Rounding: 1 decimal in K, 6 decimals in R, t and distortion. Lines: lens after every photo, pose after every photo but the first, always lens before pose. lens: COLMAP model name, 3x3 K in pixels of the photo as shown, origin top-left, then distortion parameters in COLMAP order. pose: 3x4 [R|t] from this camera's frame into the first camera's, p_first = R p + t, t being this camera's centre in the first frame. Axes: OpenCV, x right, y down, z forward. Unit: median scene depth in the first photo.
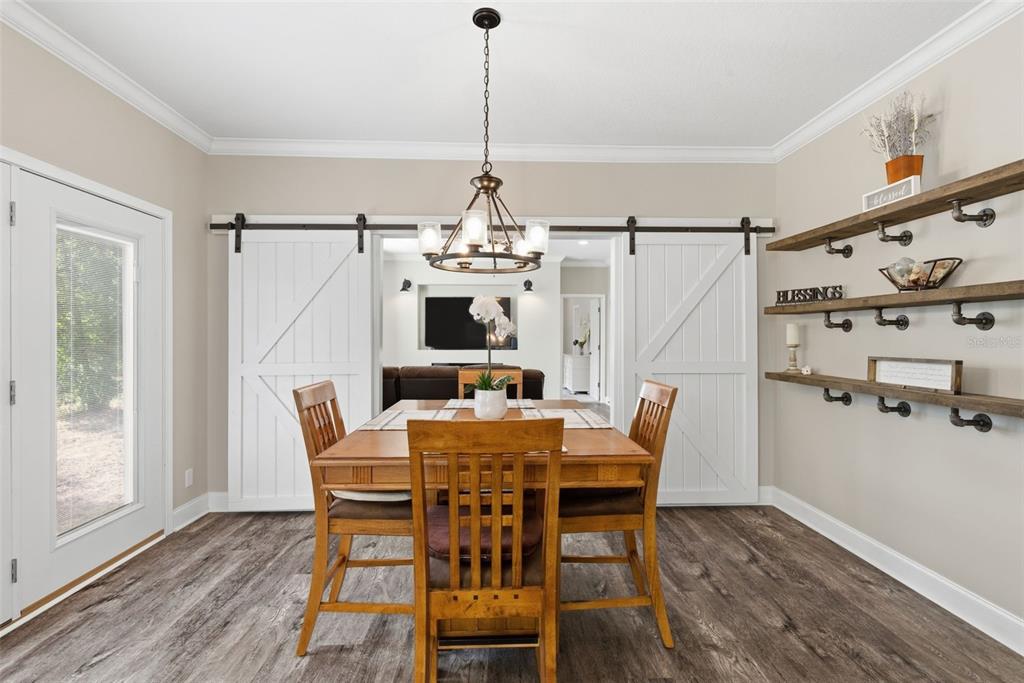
lens RADIAL K [[469.6, 0, 511.4], [0, 469.6, 339.9], [0, 0, 1]] dist [0.002460, 0.000185]
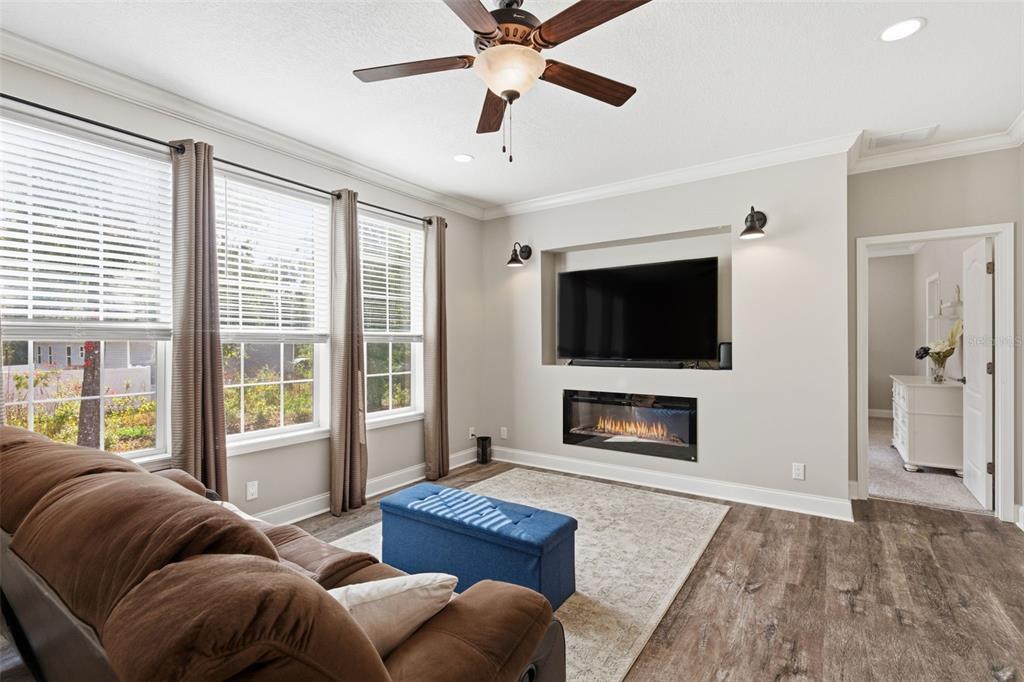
lens RADIAL K [[469.6, 0, 512.9], [0, 469.6, 340.6], [0, 0, 1]] dist [0.002460, 0.000185]
pose [[0.808199, -0.003786, -0.588897, 0.100065], [0.000739, 0.999985, -0.005414, -0.004906], [0.588909, 0.003940, 0.808190, 0.472520]]
